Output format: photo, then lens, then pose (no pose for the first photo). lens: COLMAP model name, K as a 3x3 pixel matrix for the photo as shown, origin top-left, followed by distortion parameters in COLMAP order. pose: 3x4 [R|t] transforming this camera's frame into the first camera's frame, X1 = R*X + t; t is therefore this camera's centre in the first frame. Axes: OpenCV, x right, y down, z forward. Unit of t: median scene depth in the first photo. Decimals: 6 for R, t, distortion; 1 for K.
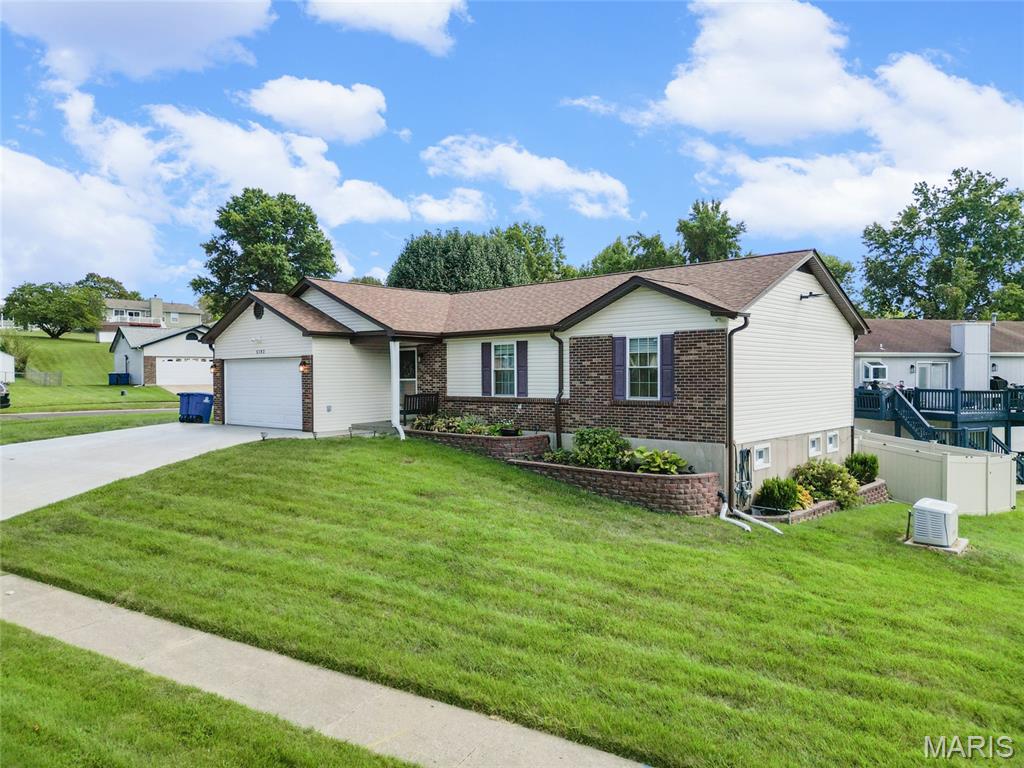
lens RADIAL K [[724.5, 0, 512.0], [0, 724.5, 384.0], [0, 0, 1]] dist [0.070210, -0.065114]
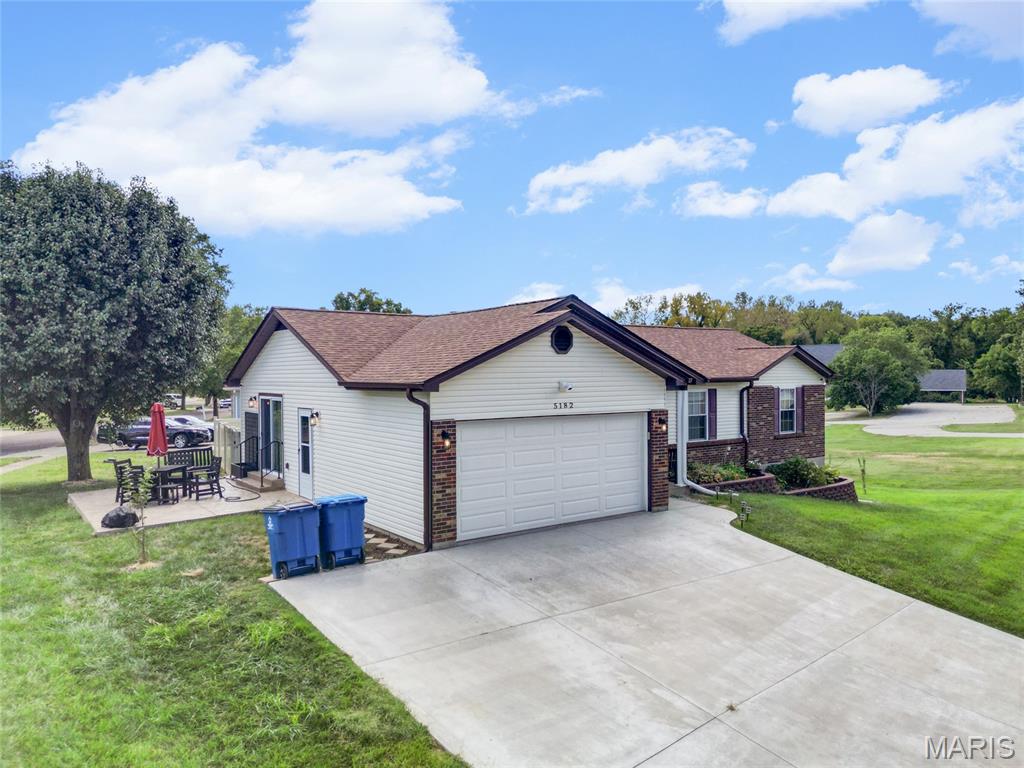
lens RADIAL K [[724.5, 0, 512.0], [0, 724.5, 384.0], [0, 0, 1]] dist [0.070210, -0.065114]
pose [[0.193515, -0.009836, 0.981048, -1.193044], [0.017648, 0.999823, 0.006543, -0.084039], [-0.980939, 0.016047, 0.193654, 1.144996]]
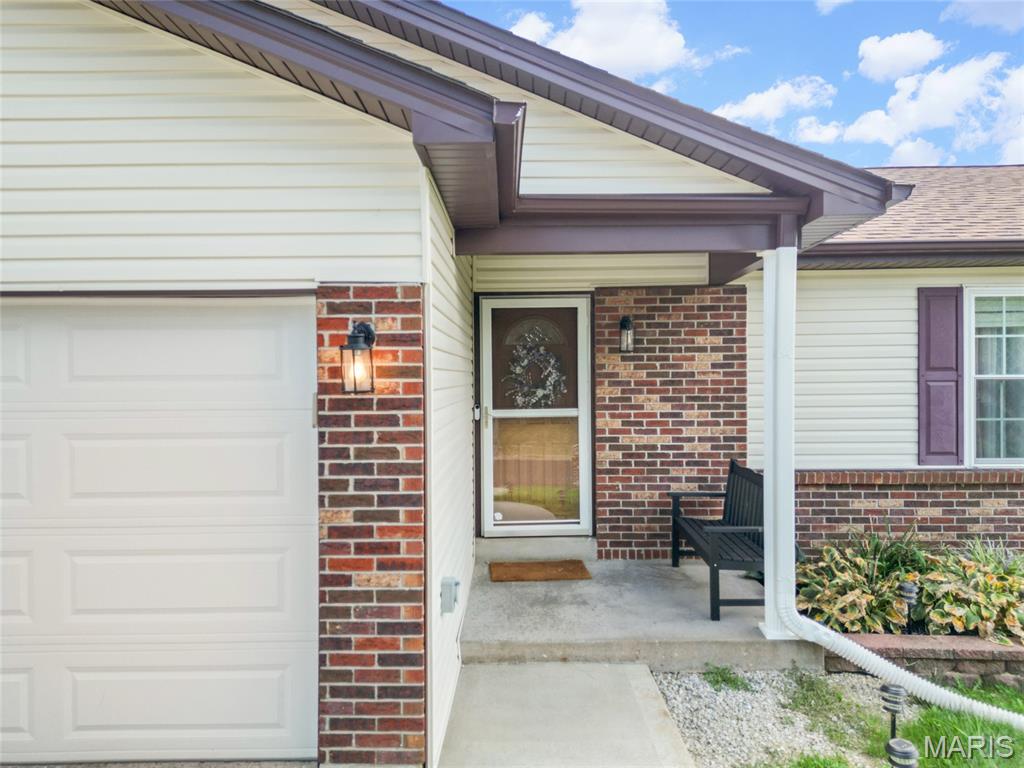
lens RADIAL K [[717.7, 0, 499.1], [0, 717.7, 381.9], [0, 0, 1]] dist [0.020256, -0.005118]
pose [[0.753213, -0.002978, 0.657770, -0.410847], [0.009657, 0.999932, -0.006532, -0.019796], [-0.657706, 0.011272, 0.753190, 0.989744]]
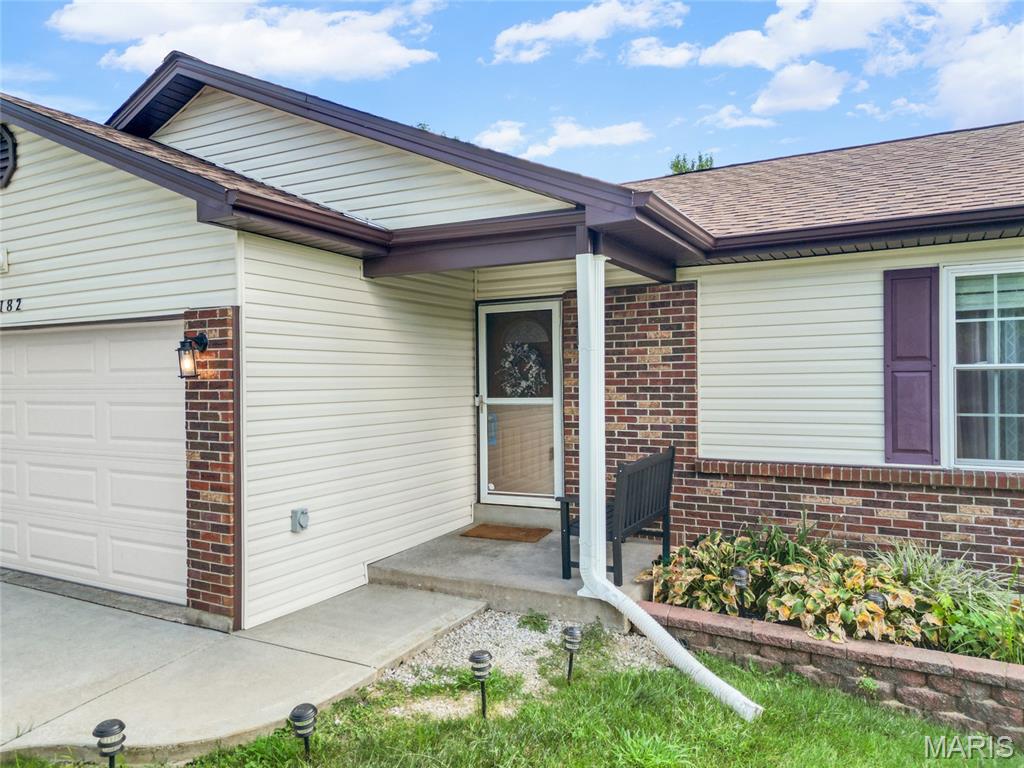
lens RADIAL K [[724.5, 0, 512.0], [0, 724.5, 384.0], [0, 0, 1]] dist [0.070210, -0.065114]
pose [[0.974298, -0.003119, 0.225241, -0.271406], [0.004765, 0.999966, -0.006765, -0.013915], [-0.225212, 0.007665, 0.974280, 0.844331]]
